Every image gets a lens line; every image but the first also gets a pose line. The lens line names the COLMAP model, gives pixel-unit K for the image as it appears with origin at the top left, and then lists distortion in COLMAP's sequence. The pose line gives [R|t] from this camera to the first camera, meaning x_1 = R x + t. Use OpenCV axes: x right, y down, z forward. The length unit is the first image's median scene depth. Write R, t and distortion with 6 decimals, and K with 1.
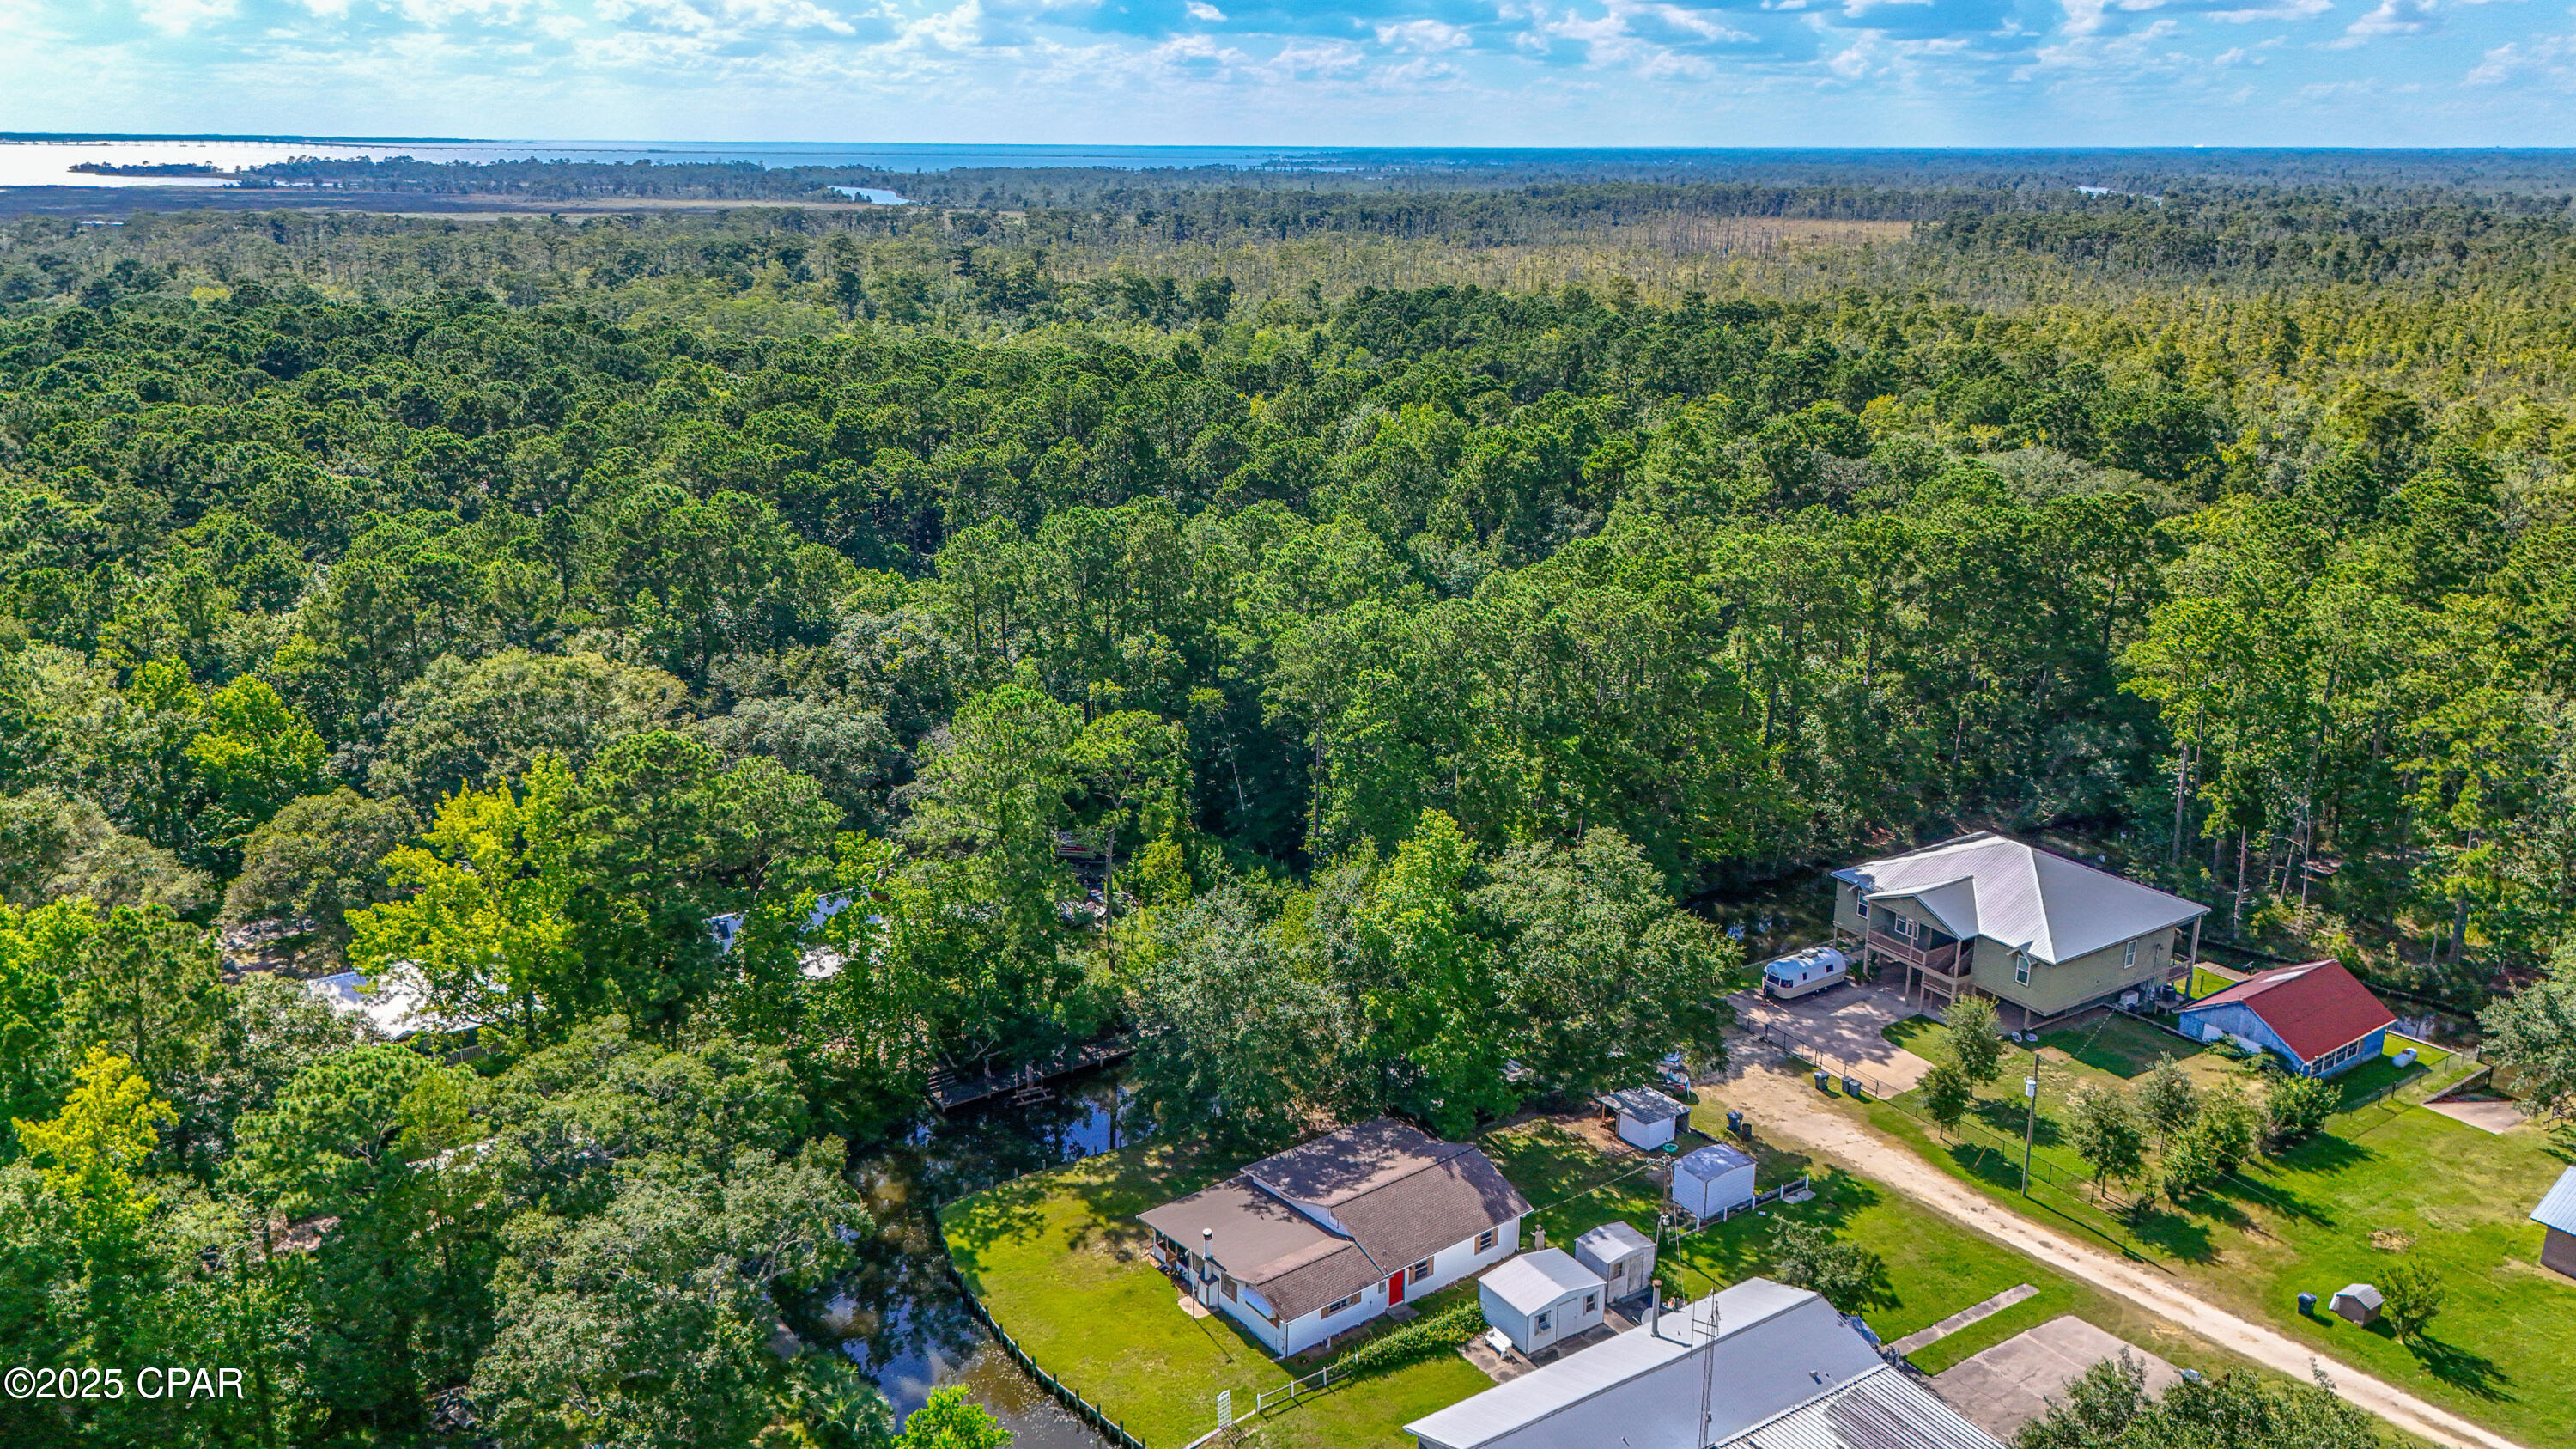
lens RADIAL K [[1938.7, 0, 1293.2], [0, 1938.7, 710.9], [0, 0, 1]] dist [0.056796, -0.050020]
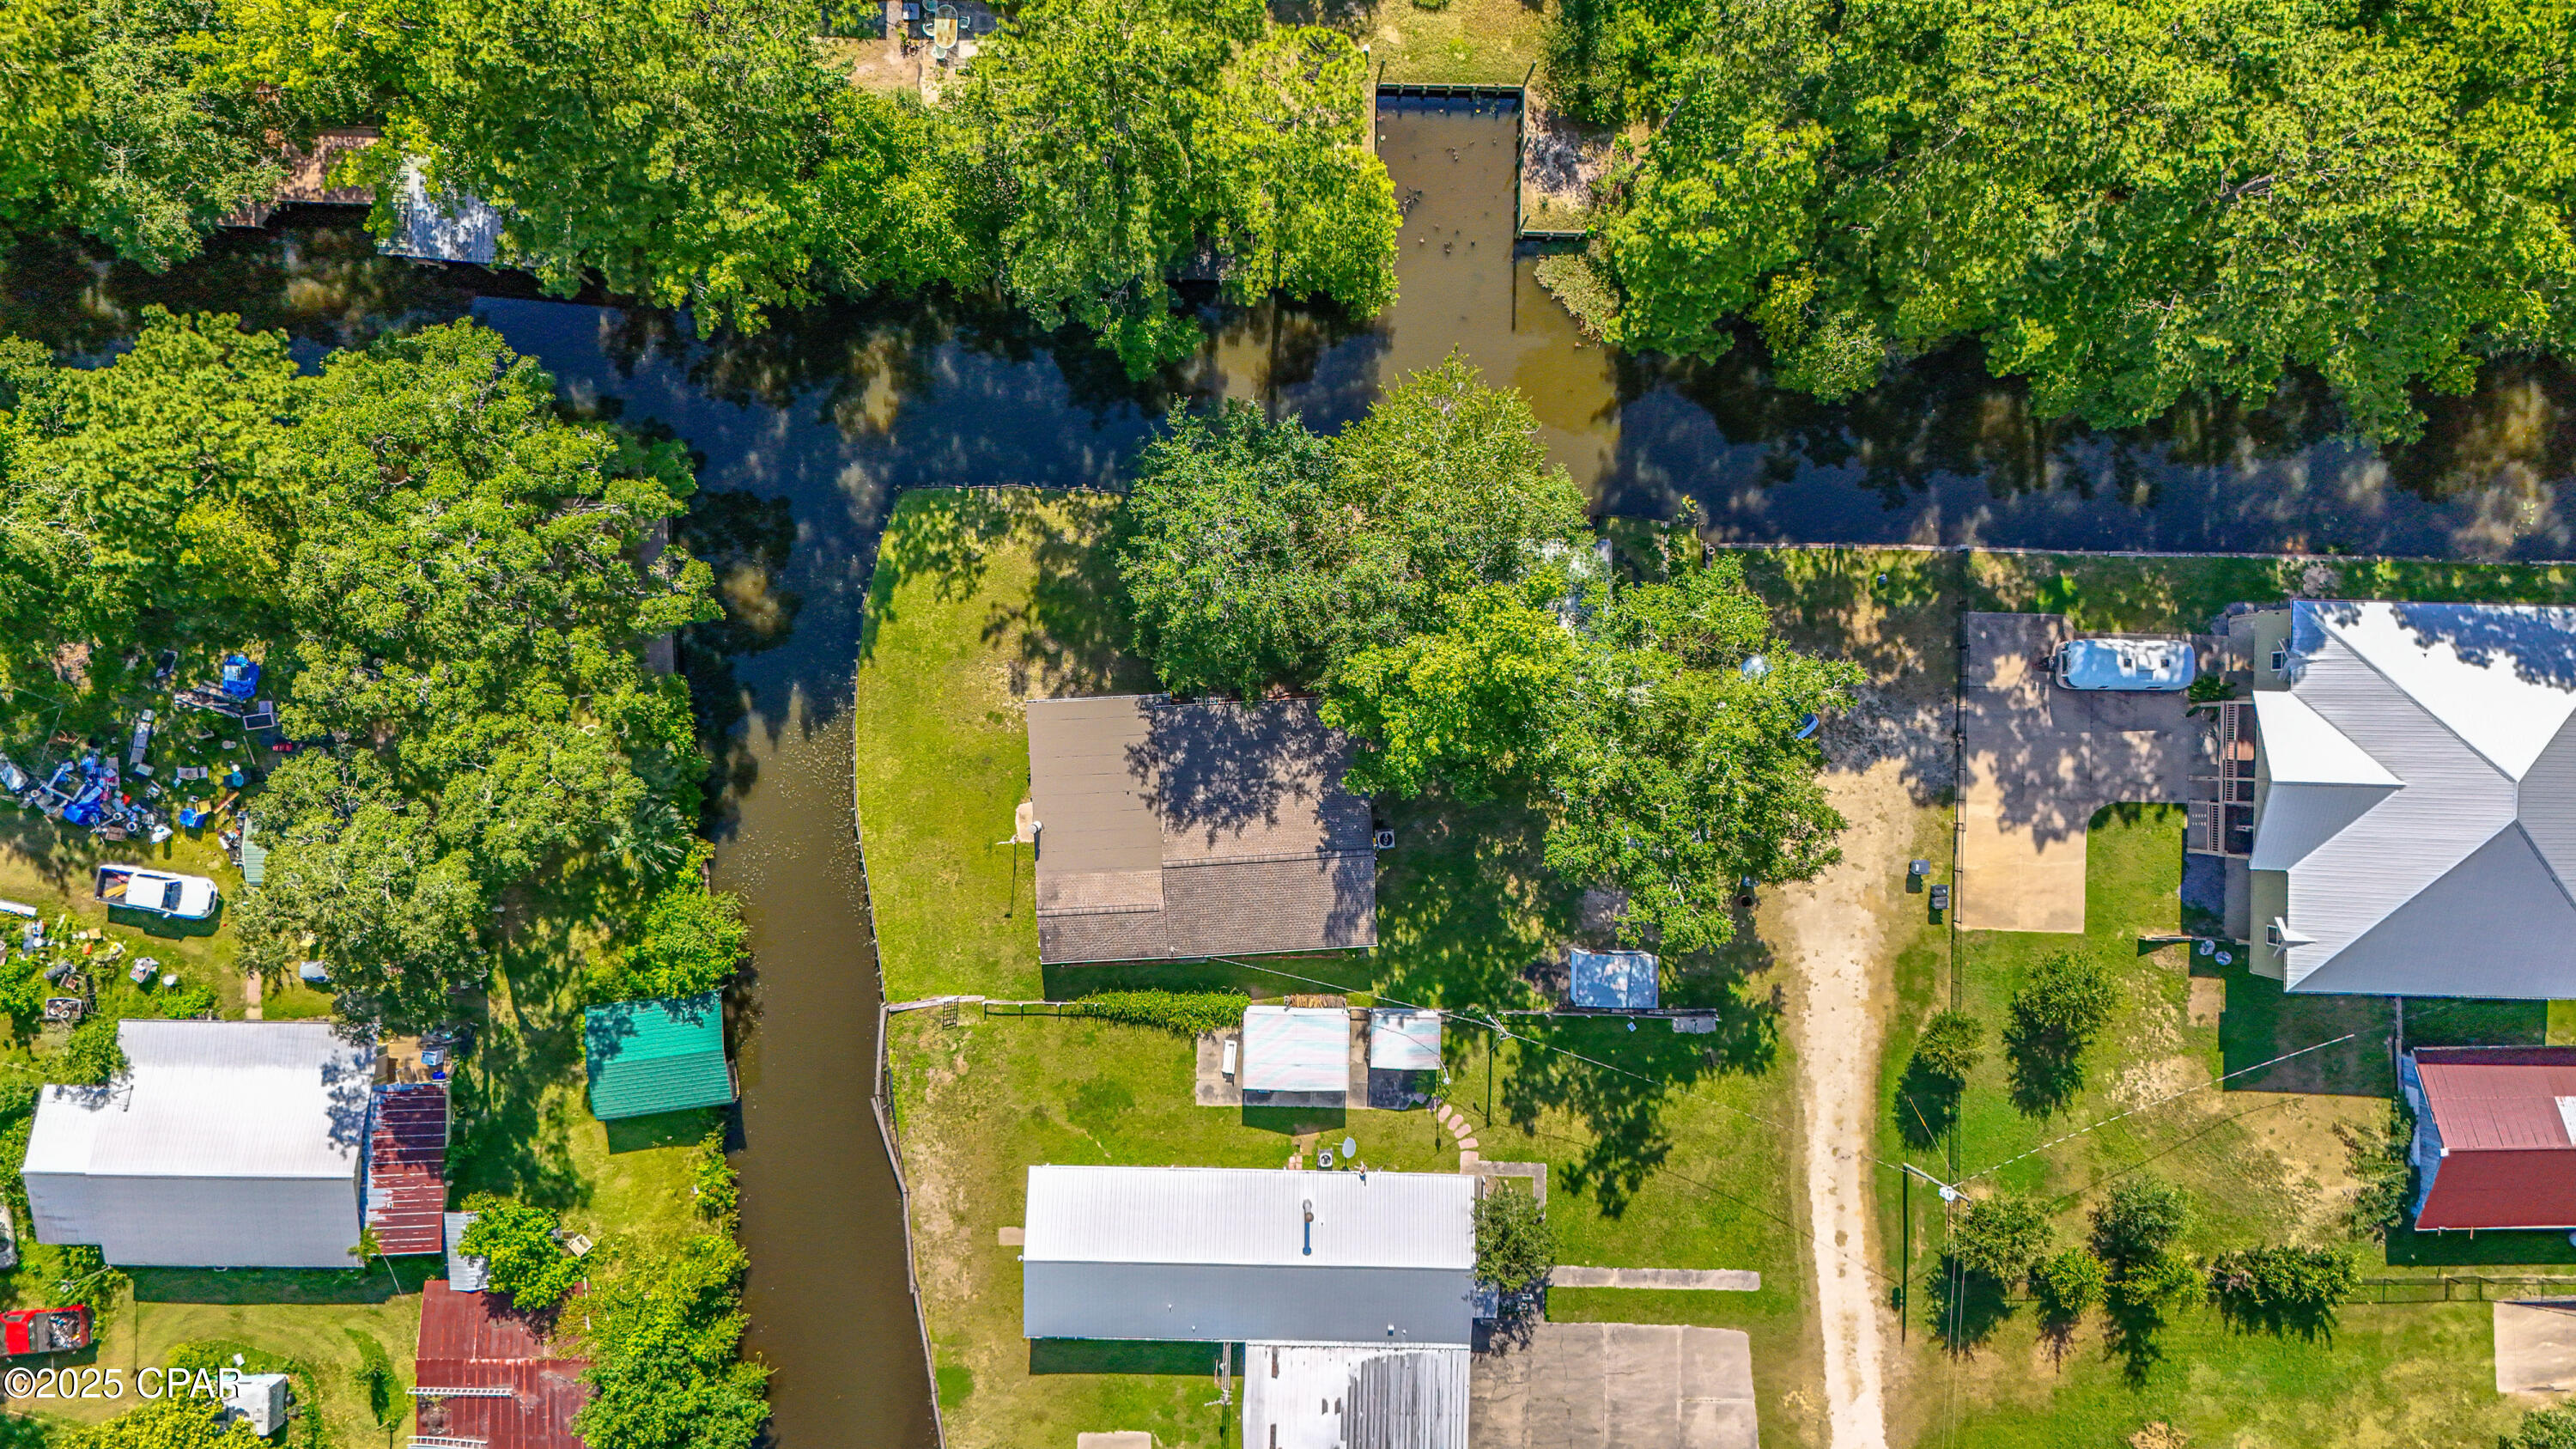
lens RADIAL K [[1865.3, 0, 1287.2], [0, 1865.3, 737.3], [0, 0, 1]] dist [0.064669, -0.046672]
pose [[0.824639, 0.565589, 0.008895, 0.024898], [-0.185960, 0.256216, 0.948563, -0.592447], [0.534218, -0.783876, 0.316463, 0.768333]]
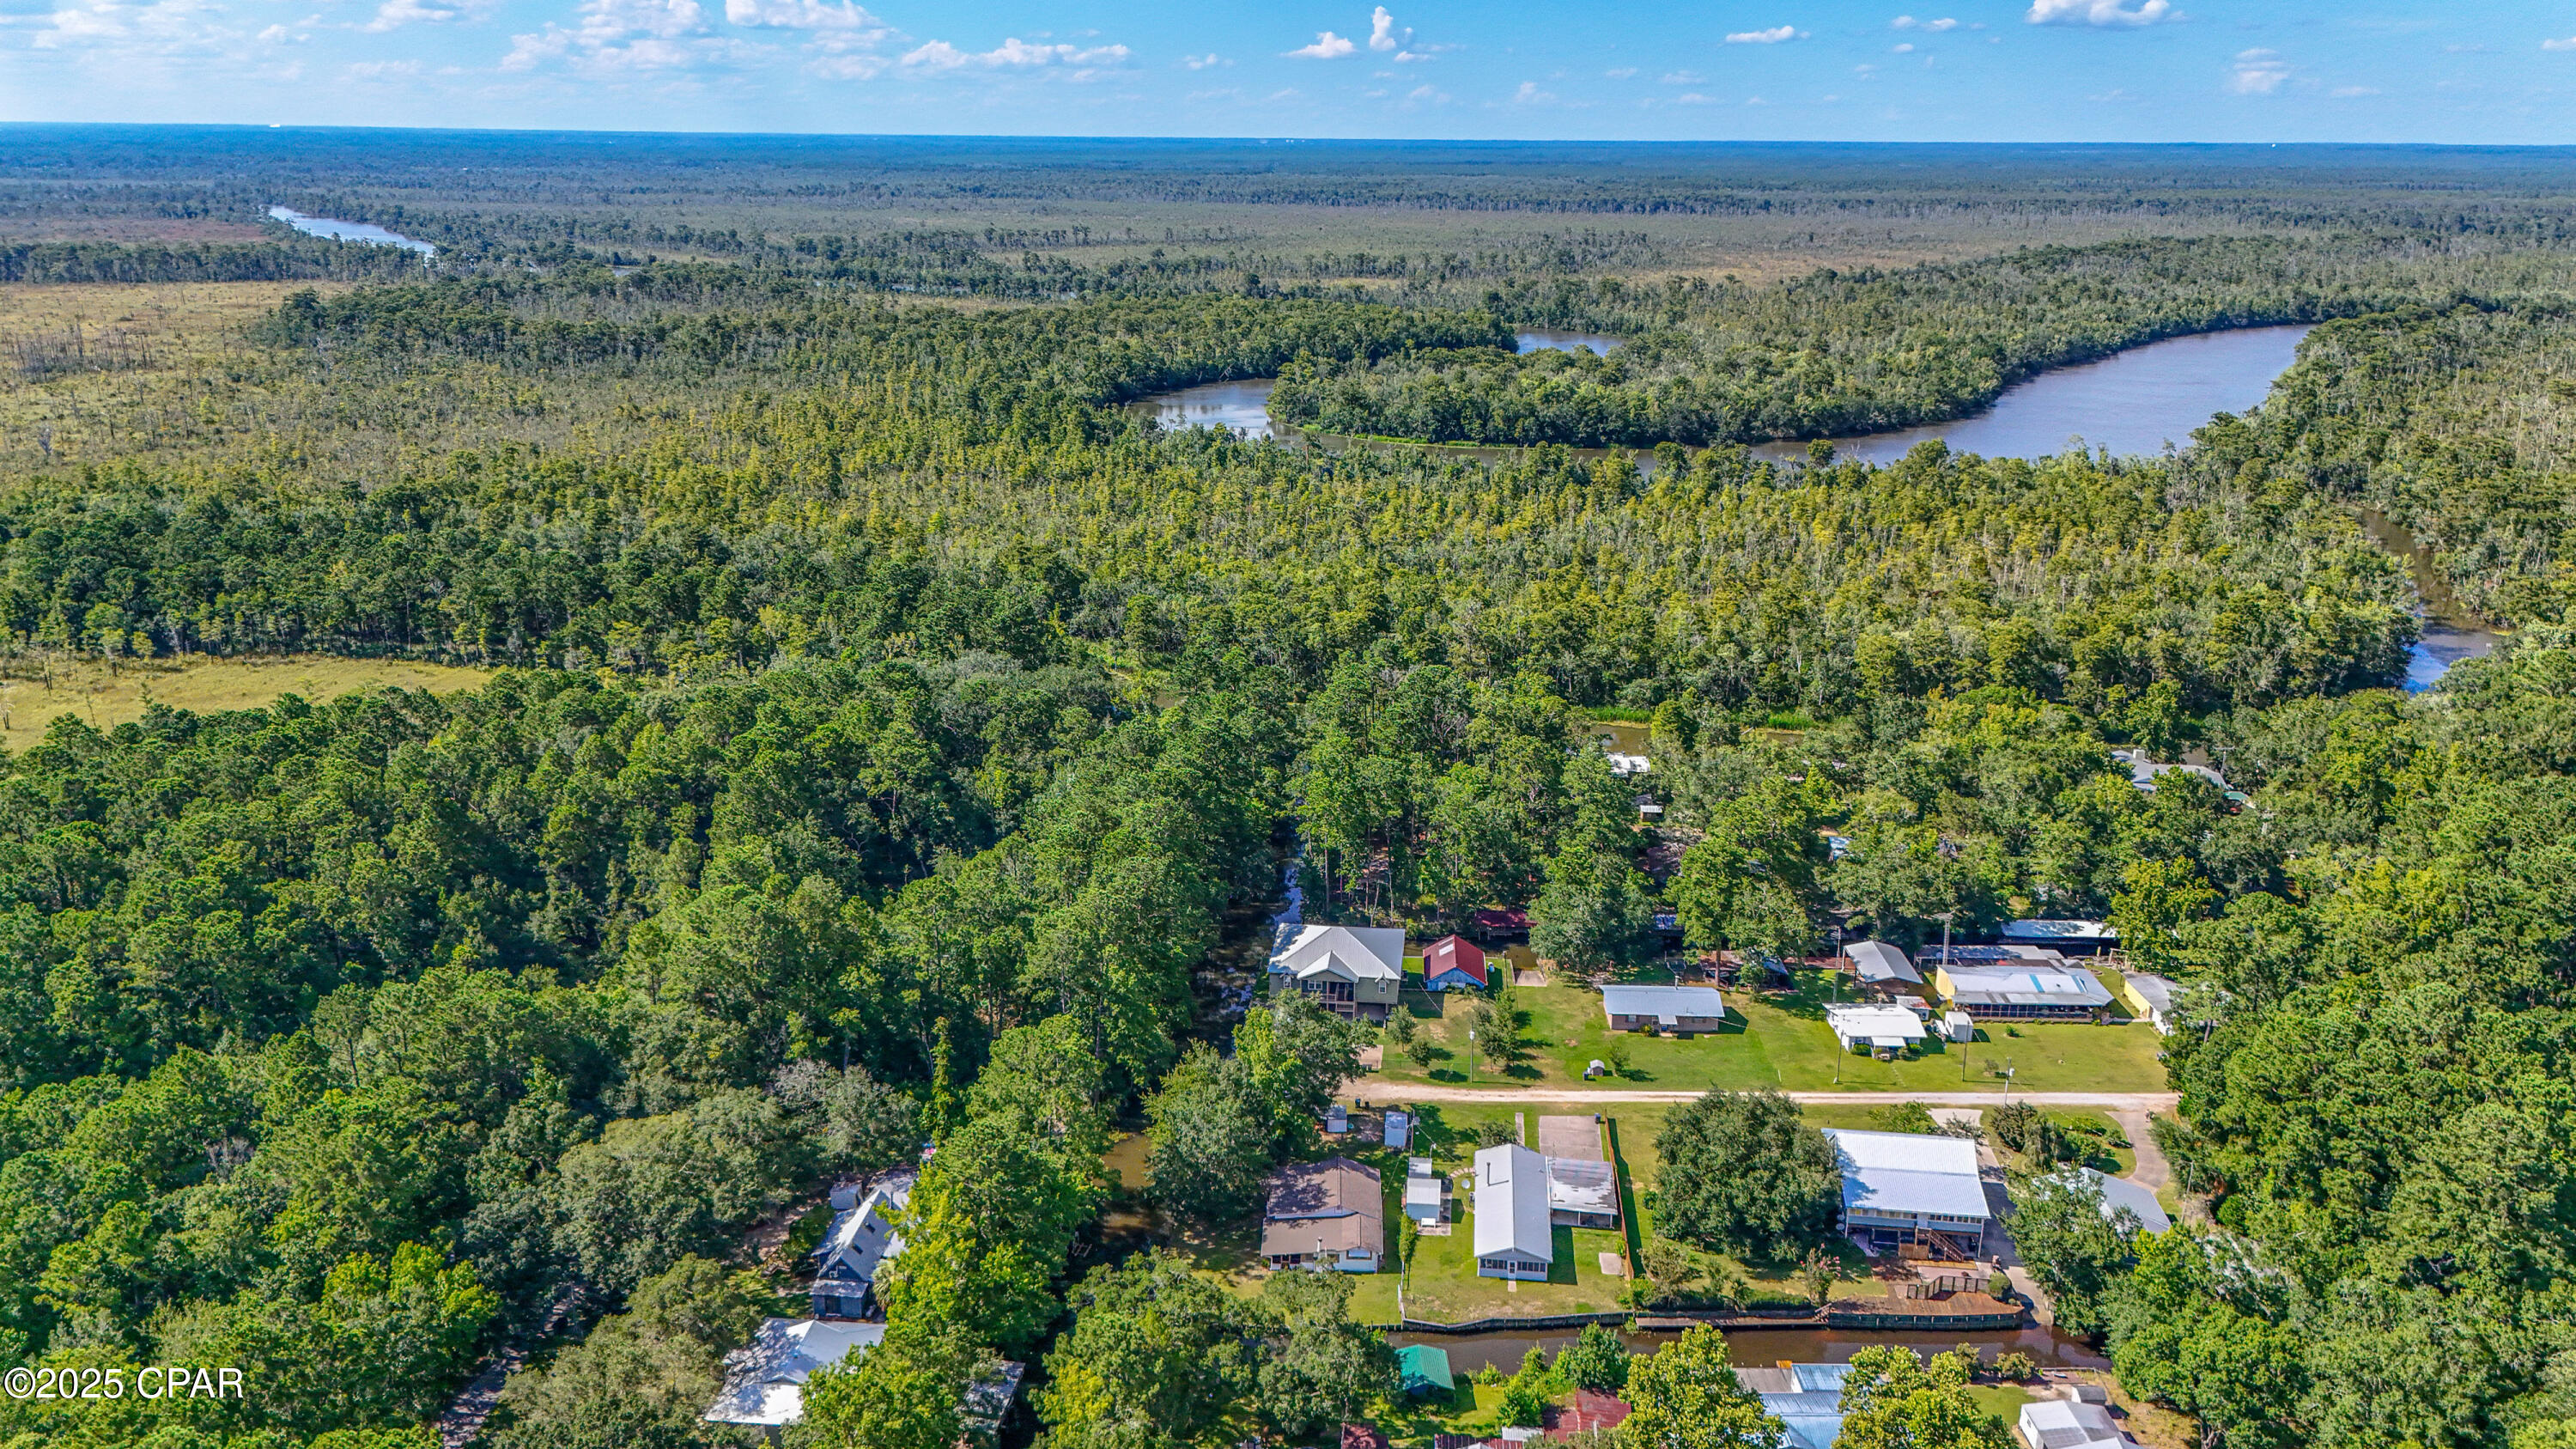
lens RADIAL K [[1938.7, 0, 1287.0], [0, 1938.7, 697.6], [0, 0, 1]] dist [0.056796, -0.050020]
pose [[0.623468, -0.225476, 0.748631, -1.425470], [0.214859, 0.970059, 0.113231, -0.514343], [-0.751747, 0.090254, 0.653246, -0.376394]]
